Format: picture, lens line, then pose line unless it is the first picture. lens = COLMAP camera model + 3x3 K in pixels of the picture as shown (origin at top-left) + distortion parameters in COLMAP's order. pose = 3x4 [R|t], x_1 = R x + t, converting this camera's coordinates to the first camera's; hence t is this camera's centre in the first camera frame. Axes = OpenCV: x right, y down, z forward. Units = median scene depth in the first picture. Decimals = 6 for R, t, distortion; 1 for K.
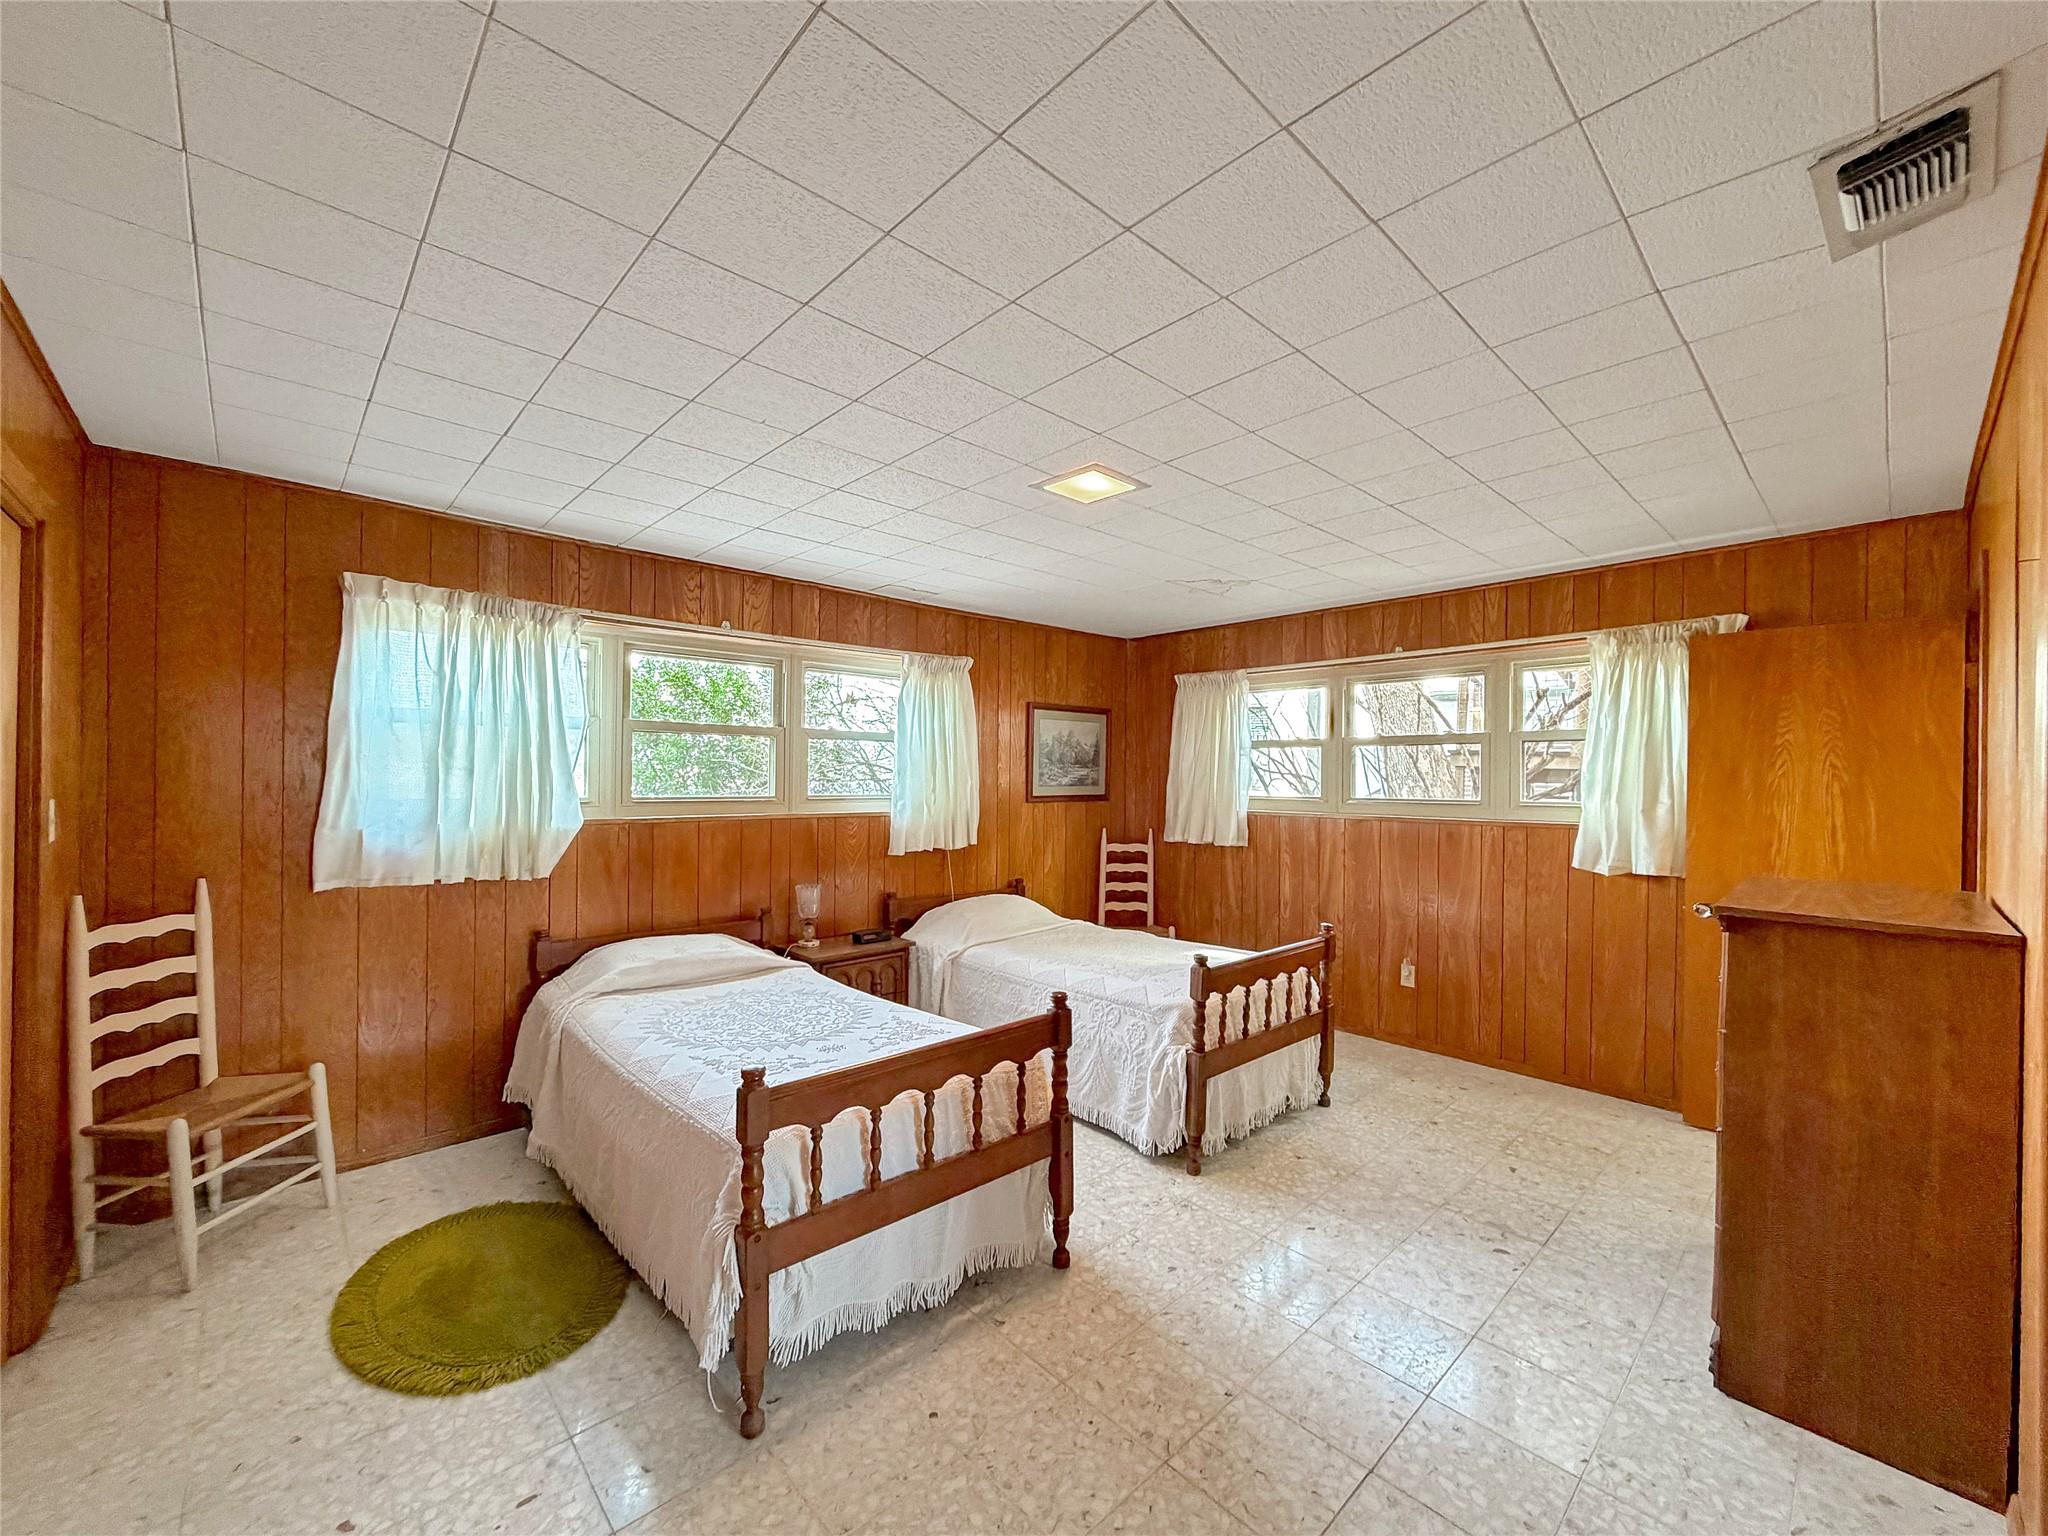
lens RADIAL K [[817.0, 0, 1024.0], [0, 817.0, 768.0], [0, 0, 1]] dist [0.000894, 0.000034]
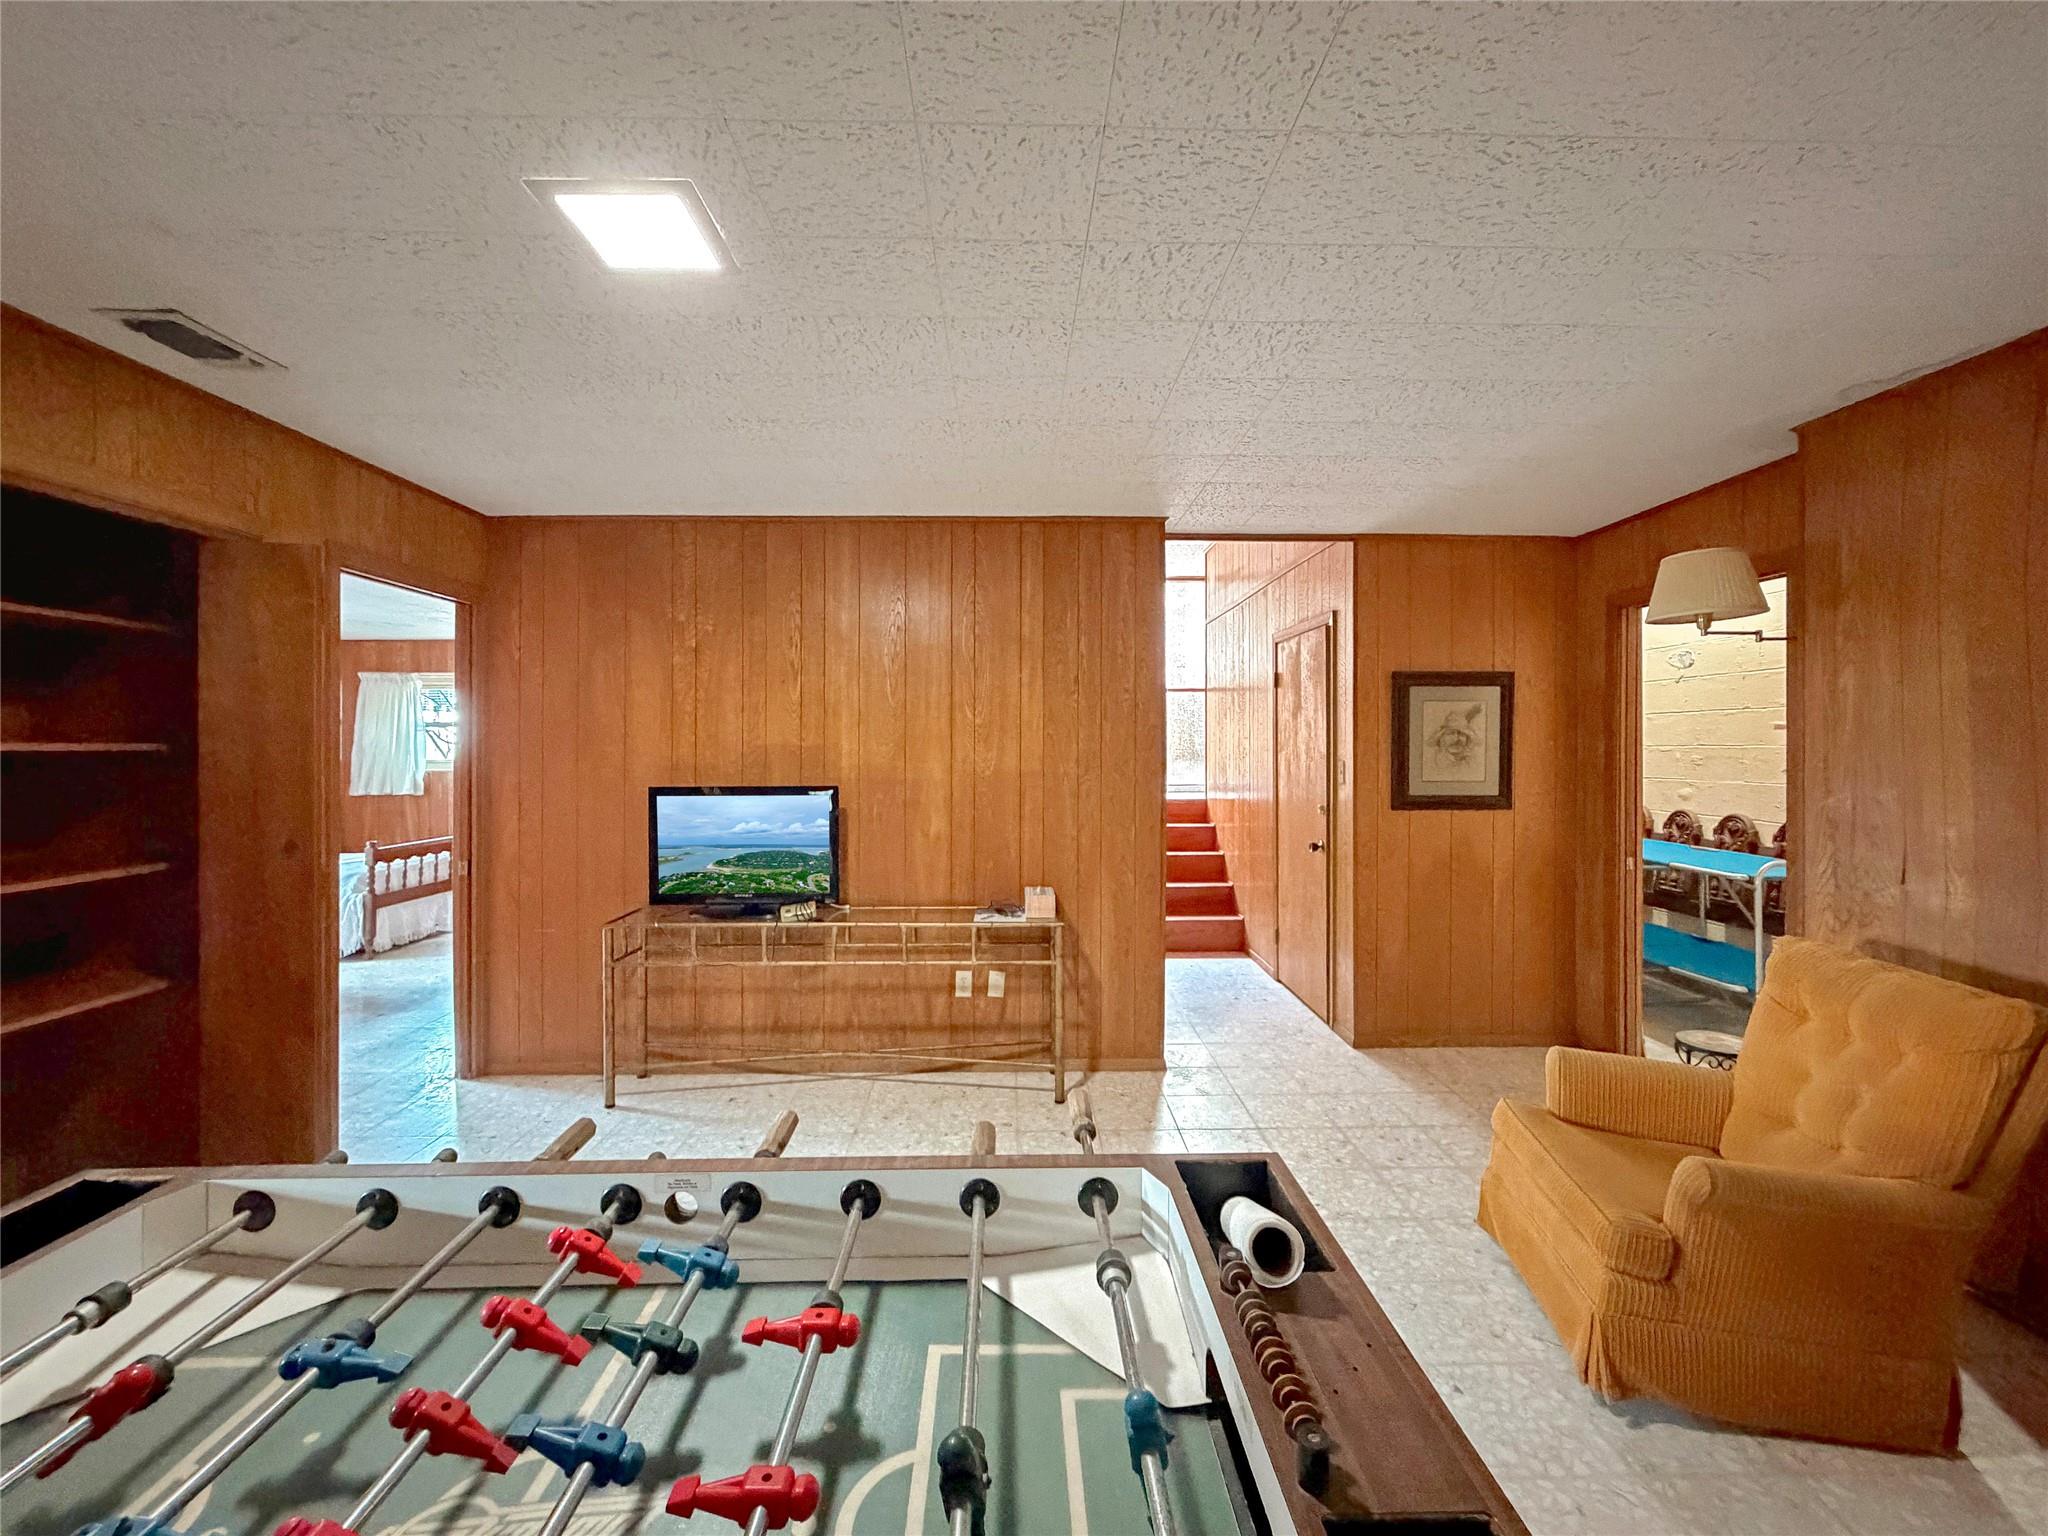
lens RADIAL K [[828.2, 0, 1031.4], [0, 828.2, 744.9], [0, 0, 1]] dist [-0.001358, -0.000013]
pose [[0.657355, -0.011883, 0.753488, -0.198915], [0.004822, 0.999922, 0.011563, -0.008118], [-0.753566, -0.003968, 0.657360, -1.274559]]
